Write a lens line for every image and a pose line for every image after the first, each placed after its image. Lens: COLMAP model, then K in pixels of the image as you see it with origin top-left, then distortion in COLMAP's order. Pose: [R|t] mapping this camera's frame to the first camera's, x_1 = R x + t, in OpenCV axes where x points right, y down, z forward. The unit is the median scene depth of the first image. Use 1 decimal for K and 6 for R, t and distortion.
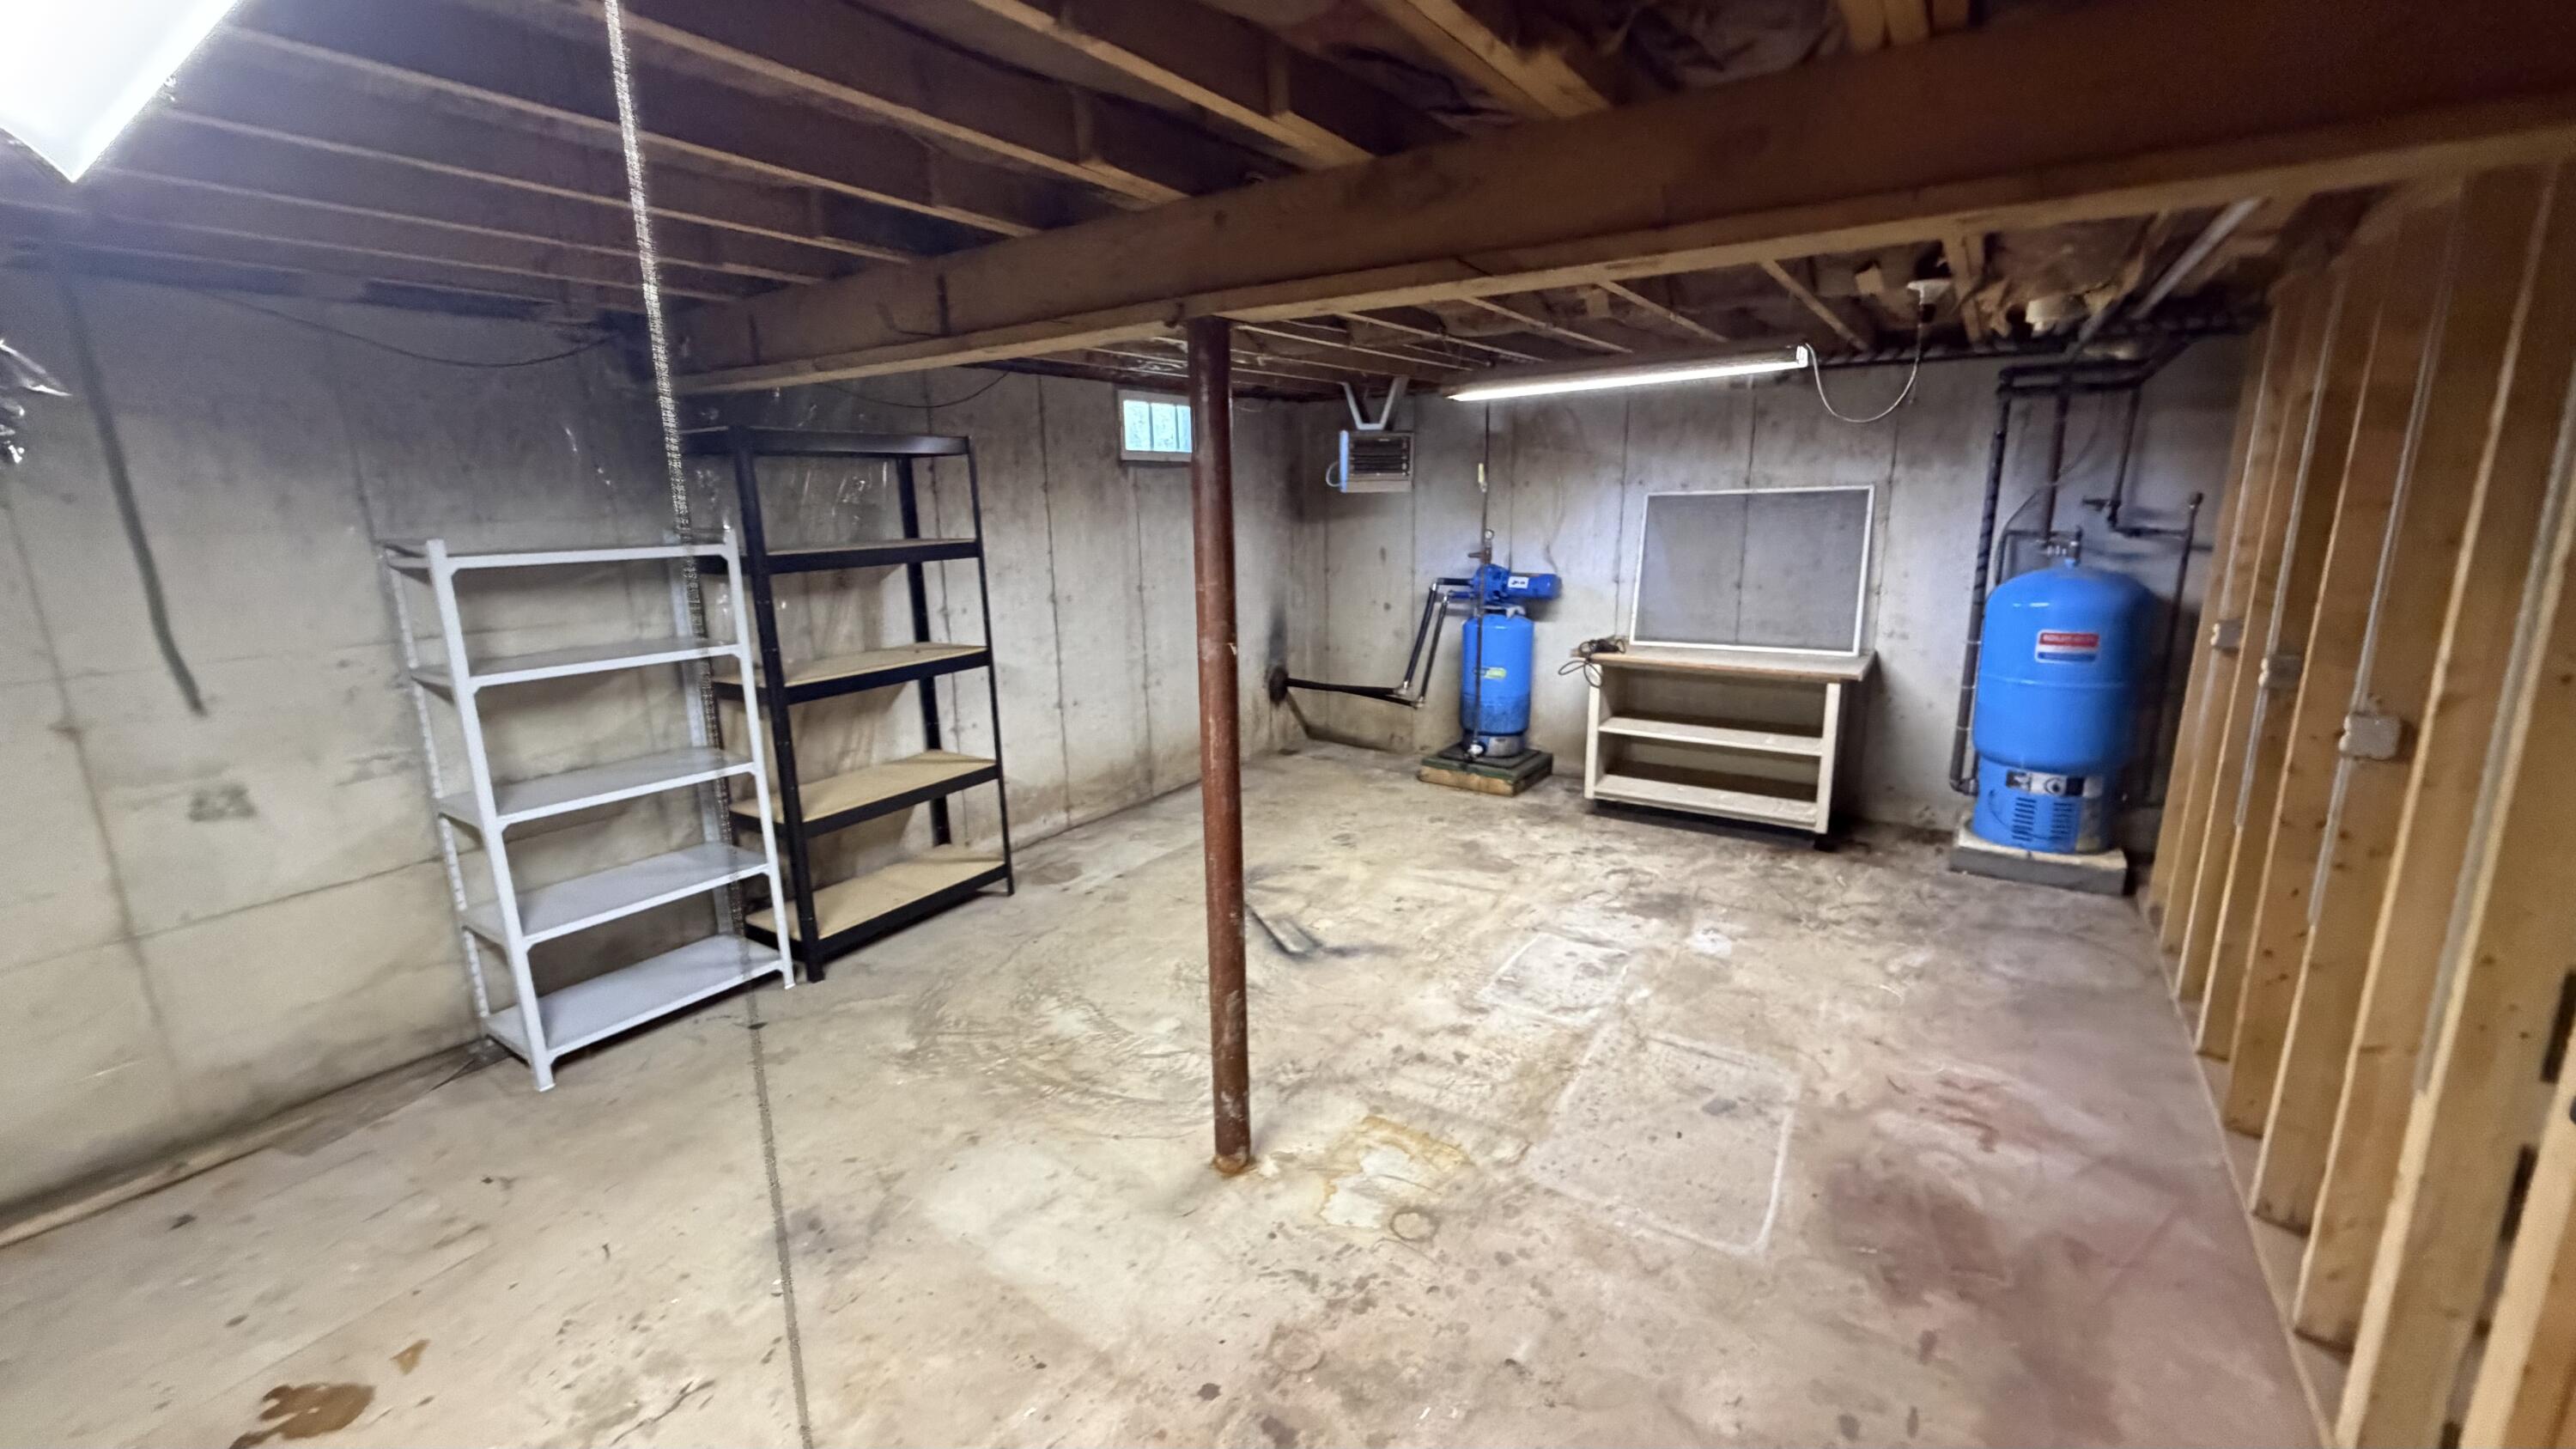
lens RADIAL K [[1038.0, 0, 1284.1], [0, 1038.0, 725.8], [0, 0, 1]] dist [0.003034, -0.000224]
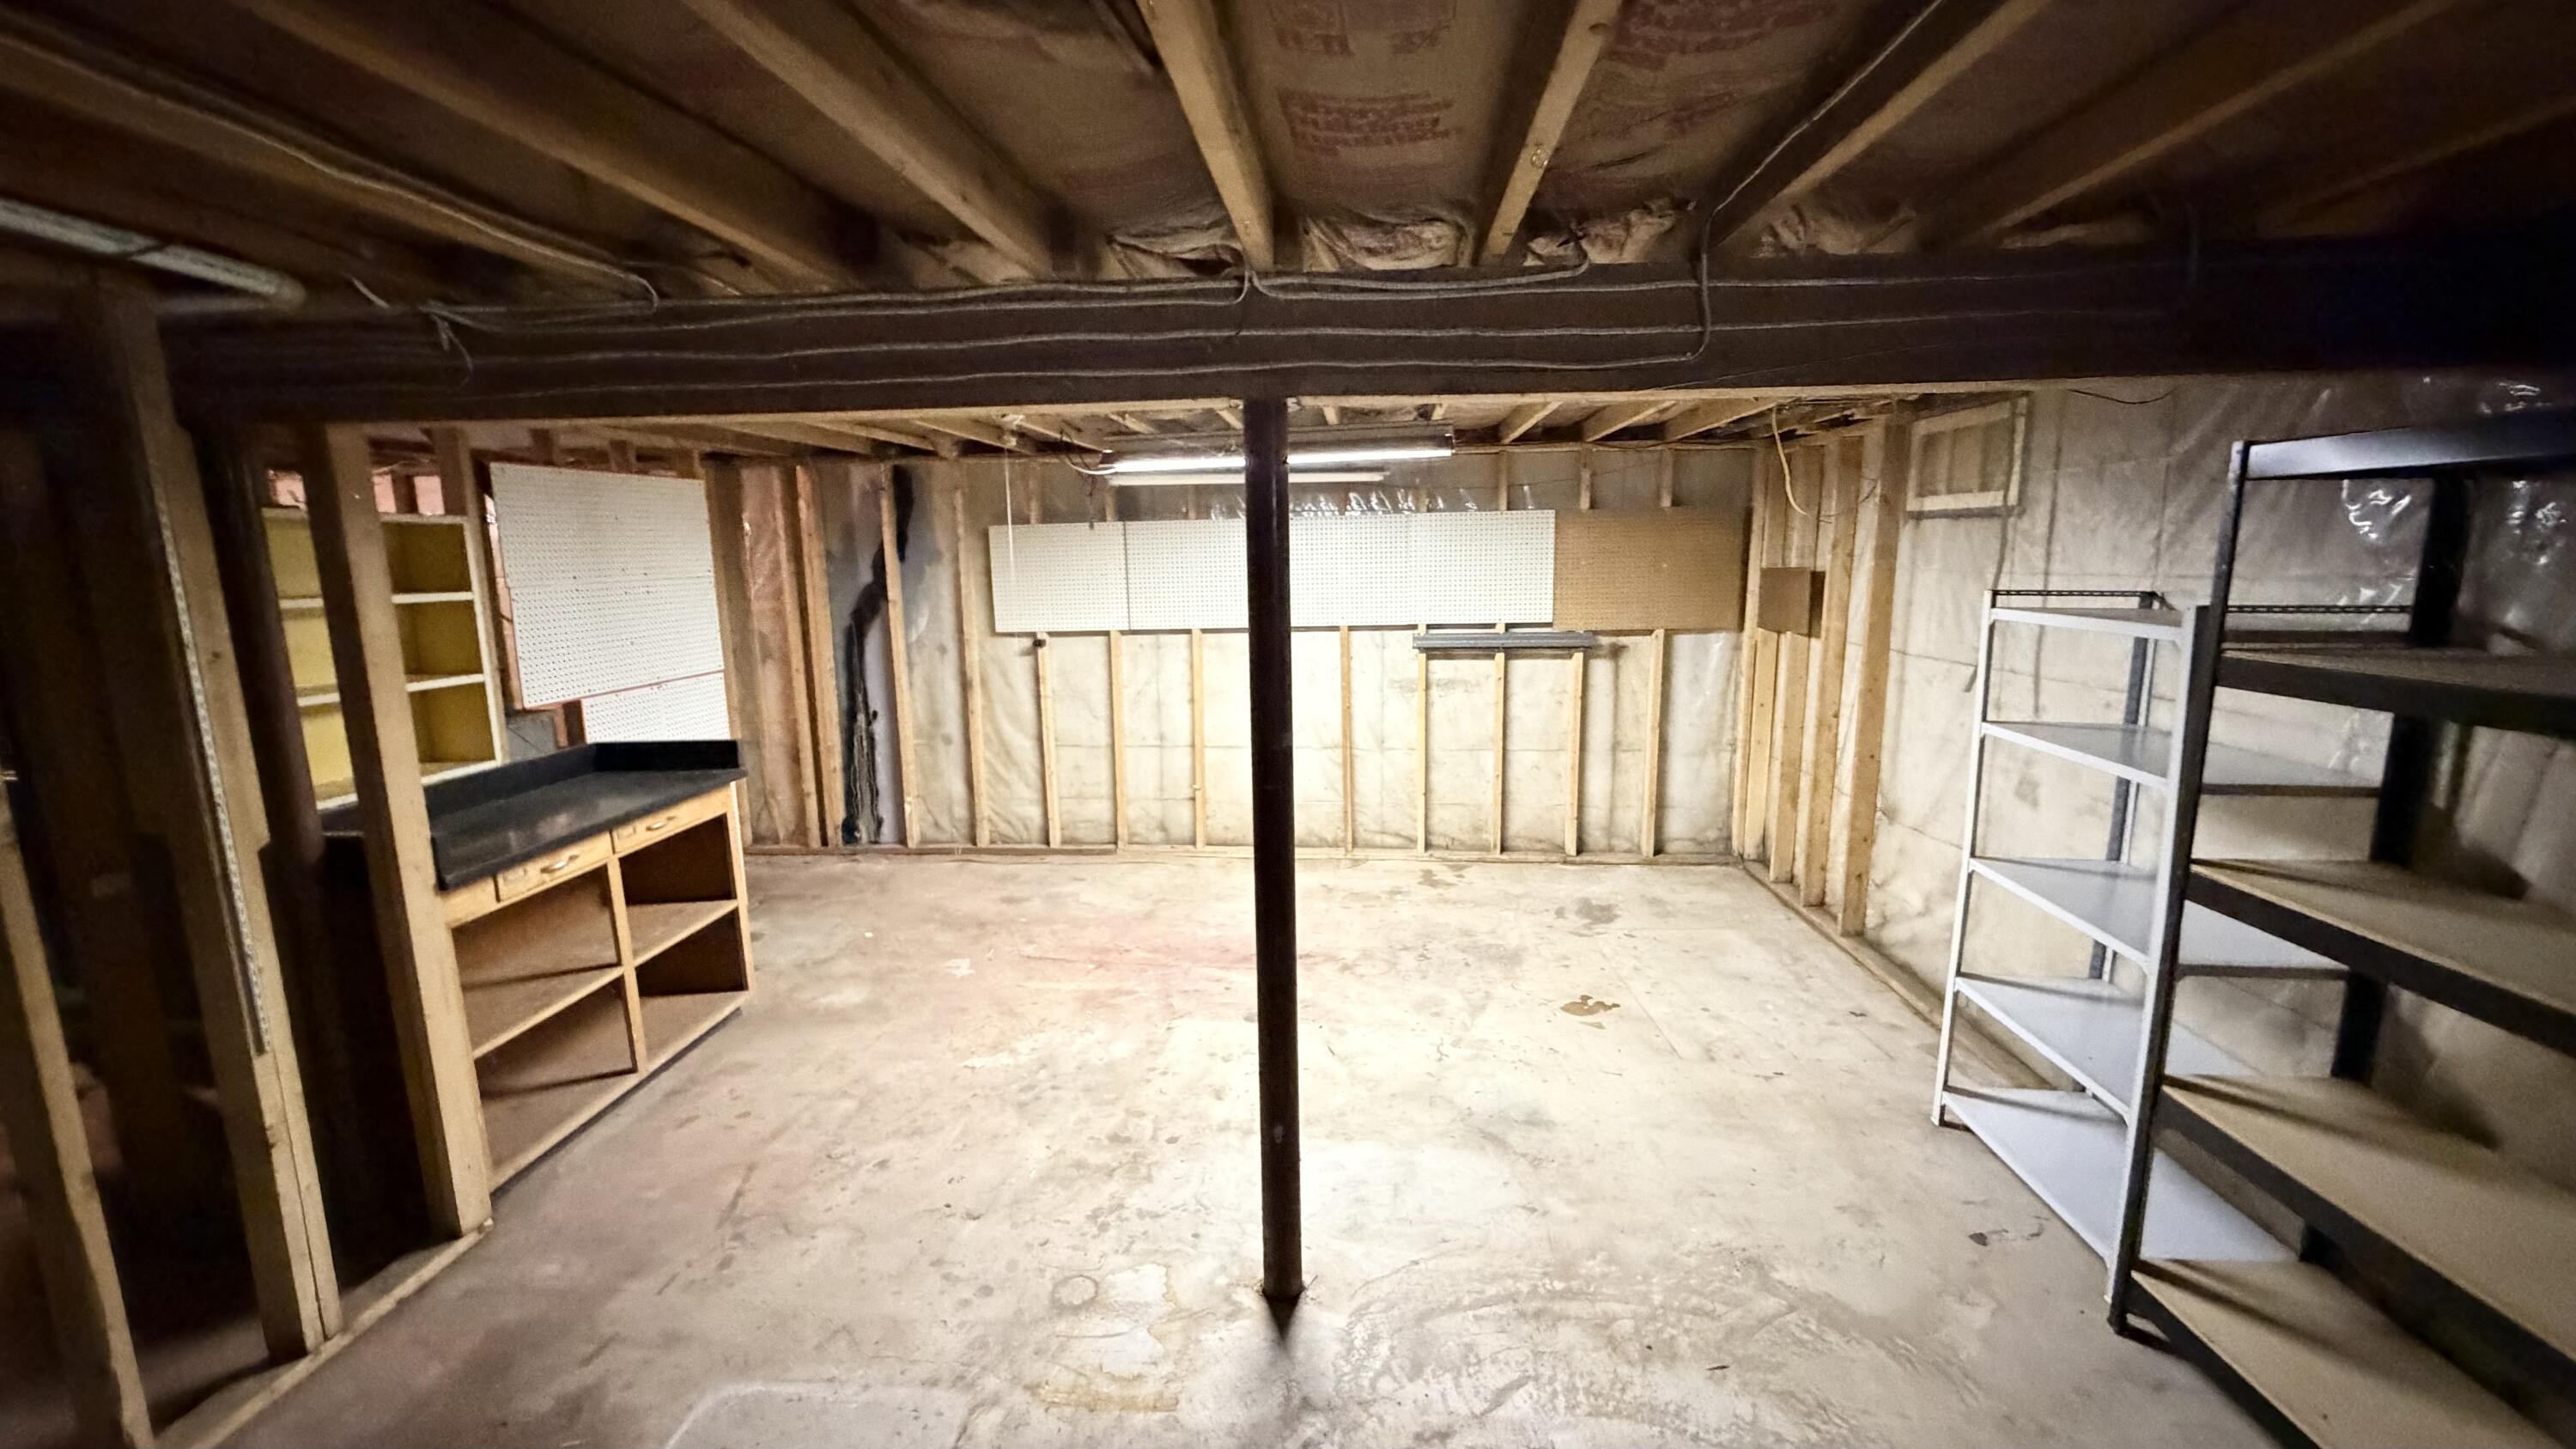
lens RADIAL K [[1038.0, 0, 1290.1], [0, 1038.0, 726.8], [0, 0, 1]] dist [0.003034, -0.000224]
pose [[-0.871106, 0.114996, -0.477442, 0.354527], [-0.076080, 0.928860, 0.362534, -0.409208], [0.485167, 0.352130, -0.800386, 1.675340]]
